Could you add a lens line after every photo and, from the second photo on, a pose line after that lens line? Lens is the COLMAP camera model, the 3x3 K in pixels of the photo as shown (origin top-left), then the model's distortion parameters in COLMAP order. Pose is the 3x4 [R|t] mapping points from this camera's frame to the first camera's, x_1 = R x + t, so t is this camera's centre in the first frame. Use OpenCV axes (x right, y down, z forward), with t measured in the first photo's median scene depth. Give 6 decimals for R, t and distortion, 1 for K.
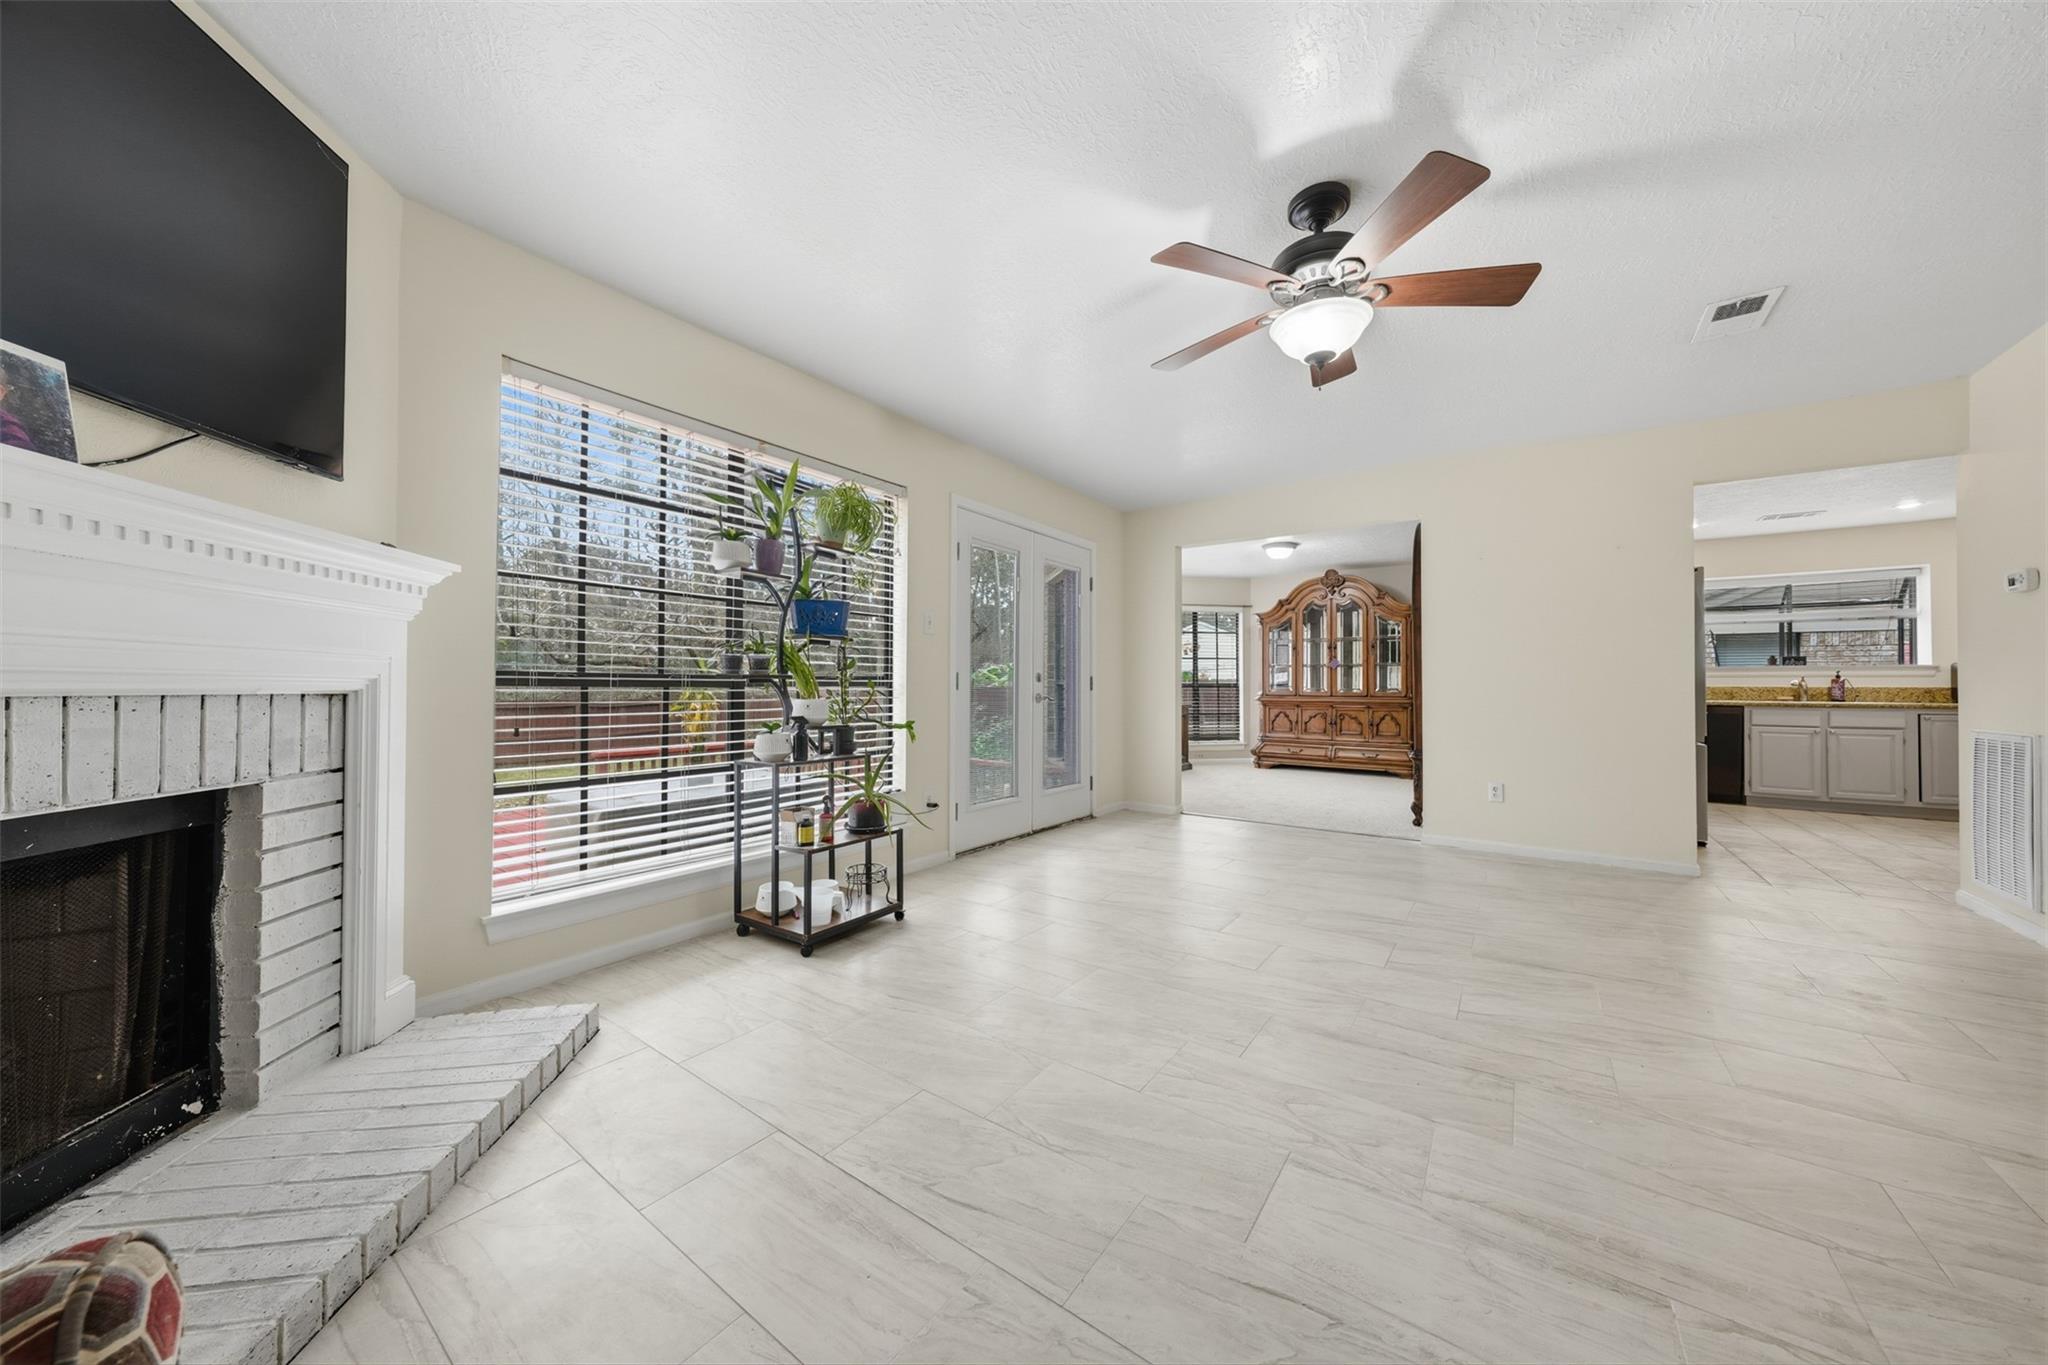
lens RADIAL K [[687.4, 0, 1023.5], [0, 687.4, 679.5], [0, 0, 1]] dist [-0.005627, -0.000022]
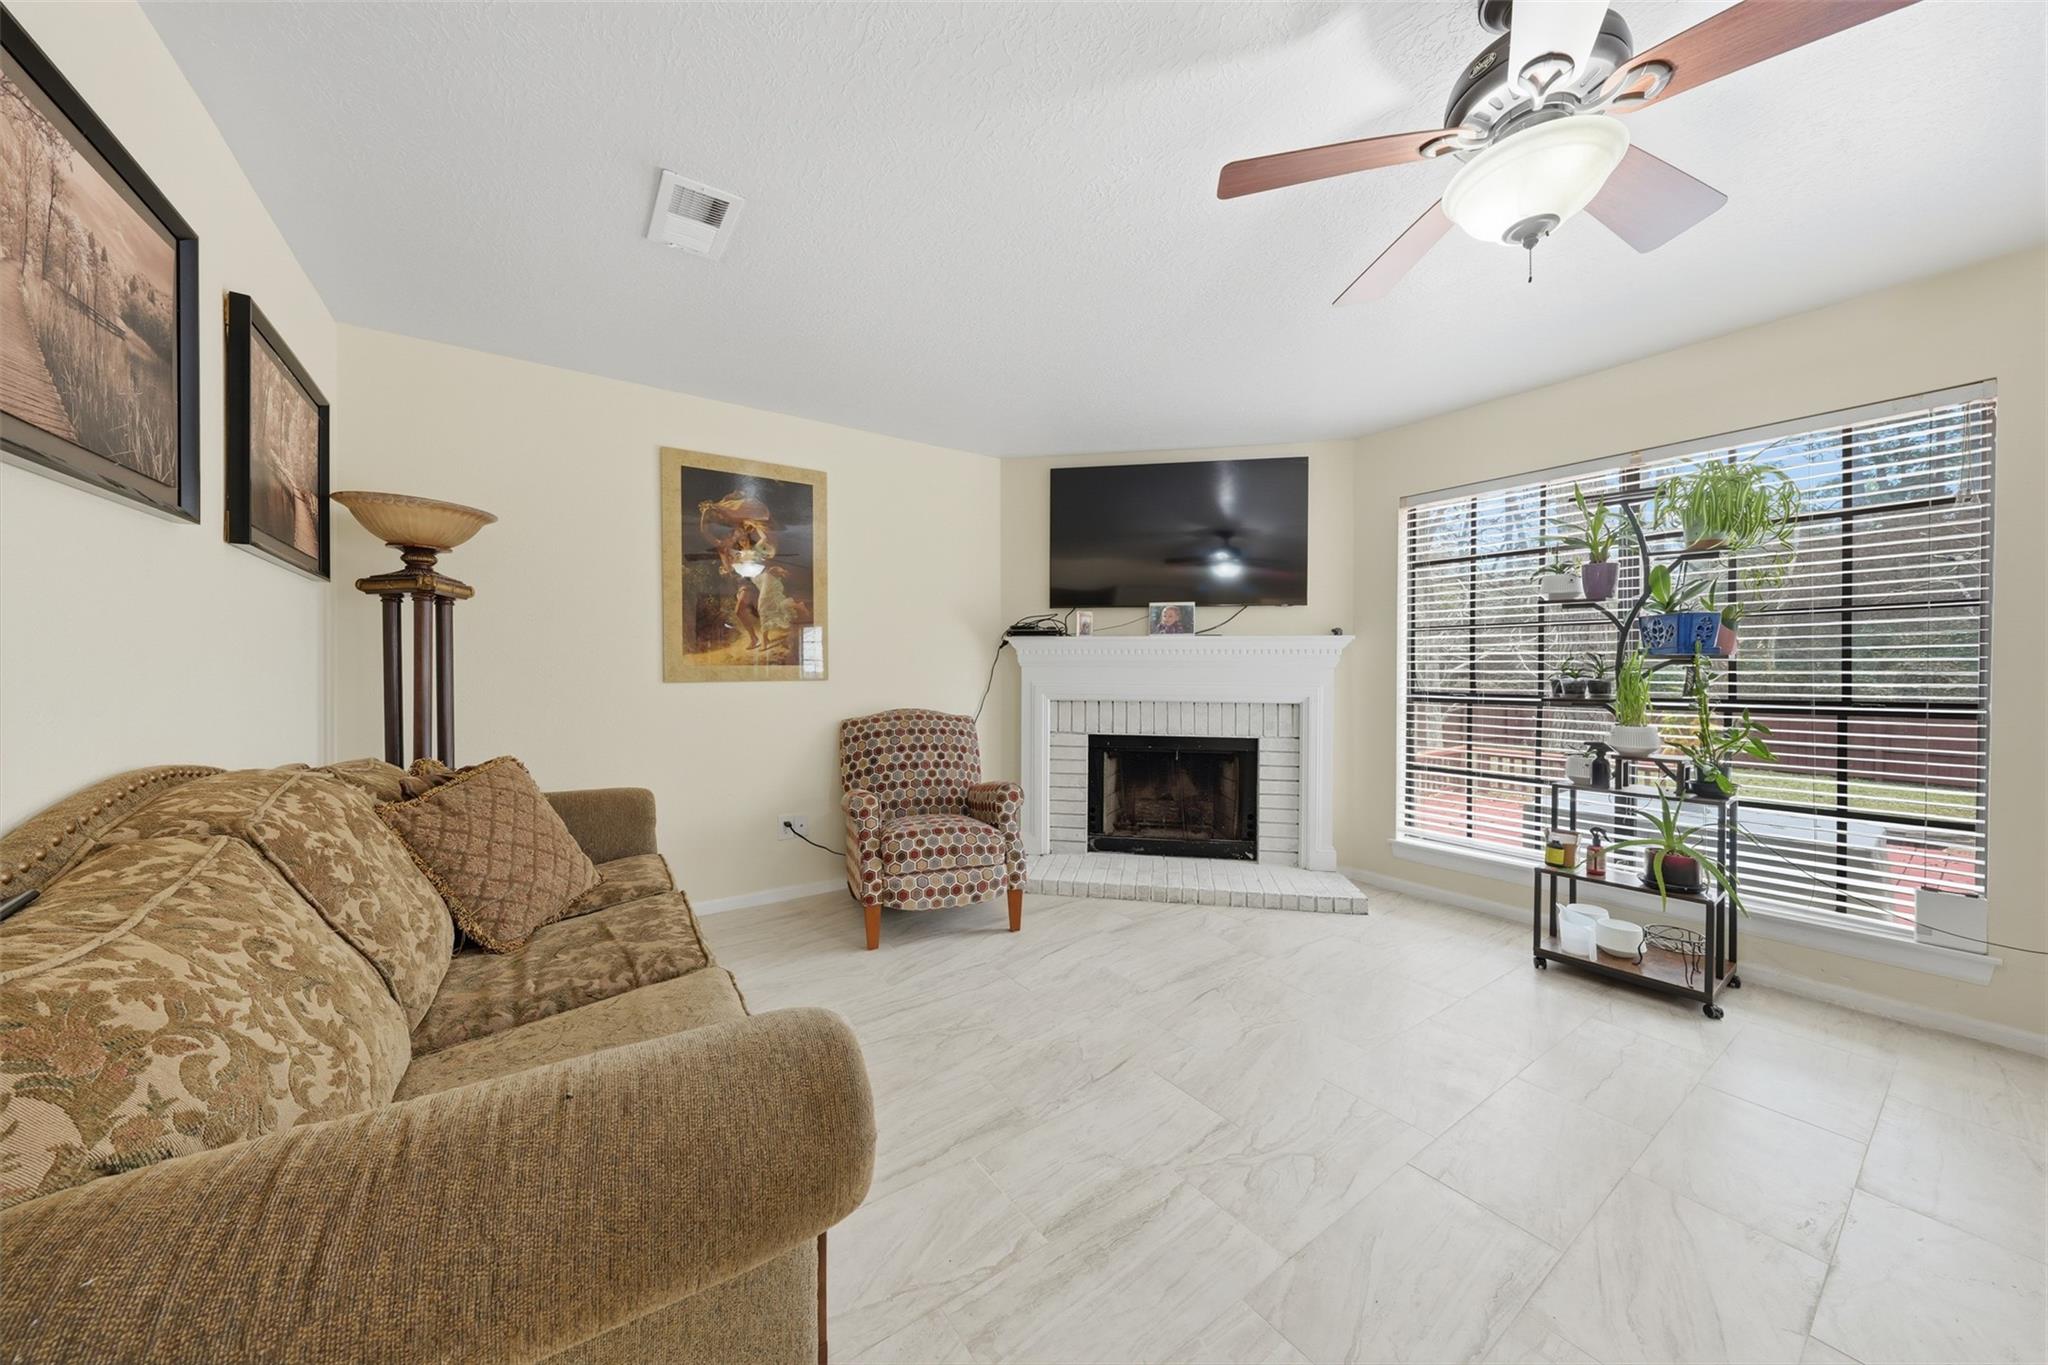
lens RADIAL K [[687.4, 0, 1023.5], [0, 687.4, 679.5], [0, 0, 1]] dist [-0.005627, -0.000022]
pose [[-0.336863, 0.007522, -0.941524, 1.187214], [0.011191, 0.999929, 0.003984, -0.066130], [0.941487, -0.009194, -0.336924, 0.772960]]
